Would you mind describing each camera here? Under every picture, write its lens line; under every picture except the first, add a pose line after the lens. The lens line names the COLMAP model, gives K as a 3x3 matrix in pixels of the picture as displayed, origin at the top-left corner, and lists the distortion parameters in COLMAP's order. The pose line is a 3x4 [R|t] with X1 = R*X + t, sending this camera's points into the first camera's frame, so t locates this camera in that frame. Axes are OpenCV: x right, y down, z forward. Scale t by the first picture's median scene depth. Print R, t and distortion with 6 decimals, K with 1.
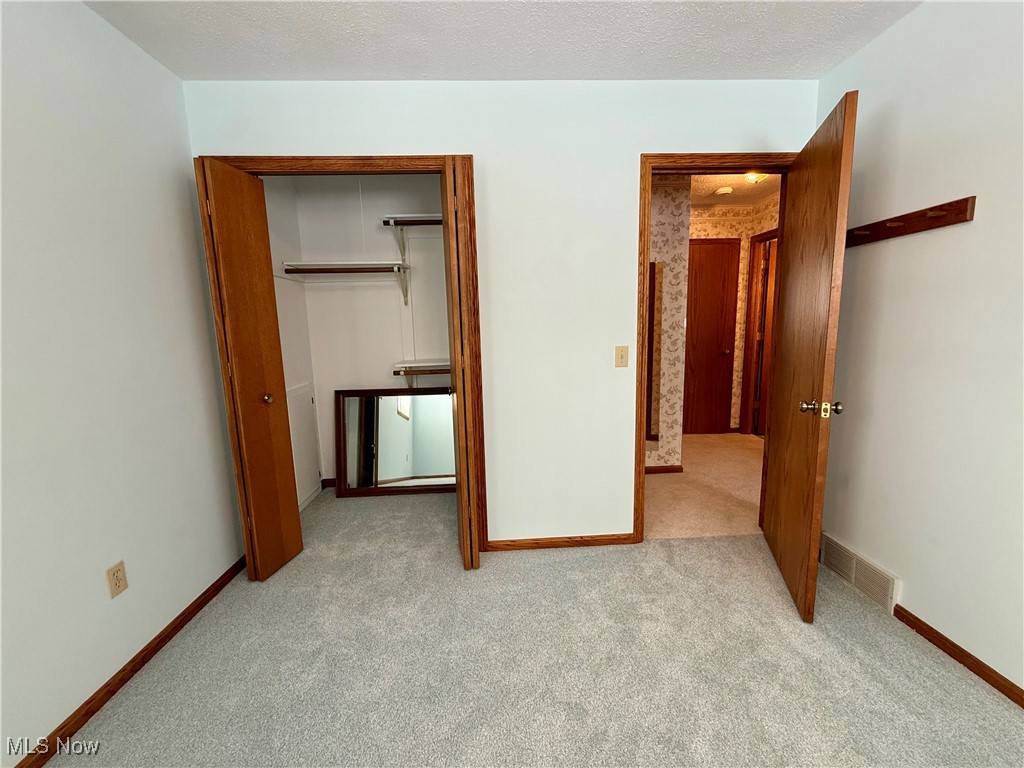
lens RADIAL K [[407.7, 0, 511.6], [0, 407.7, 384.2], [0, 0, 1]] dist [-0.000979, 0.000576]
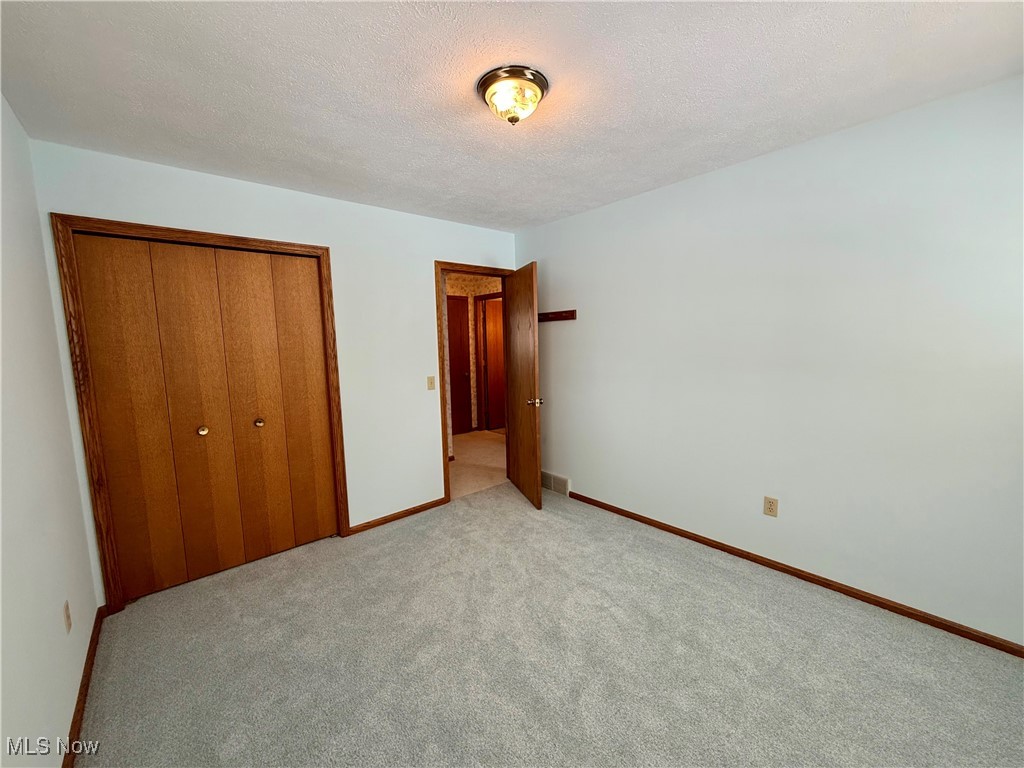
lens RADIAL K [[407.7, 0, 515.6], [0, 407.7, 384.0], [0, 0, 1]] dist [-0.000979, 0.000576]
pose [[0.777391, -0.061719, 0.625982, -0.459698], [0.095871, 0.995173, -0.020941, -0.000069], [-0.621668, 0.076293, 0.779556, -0.423881]]
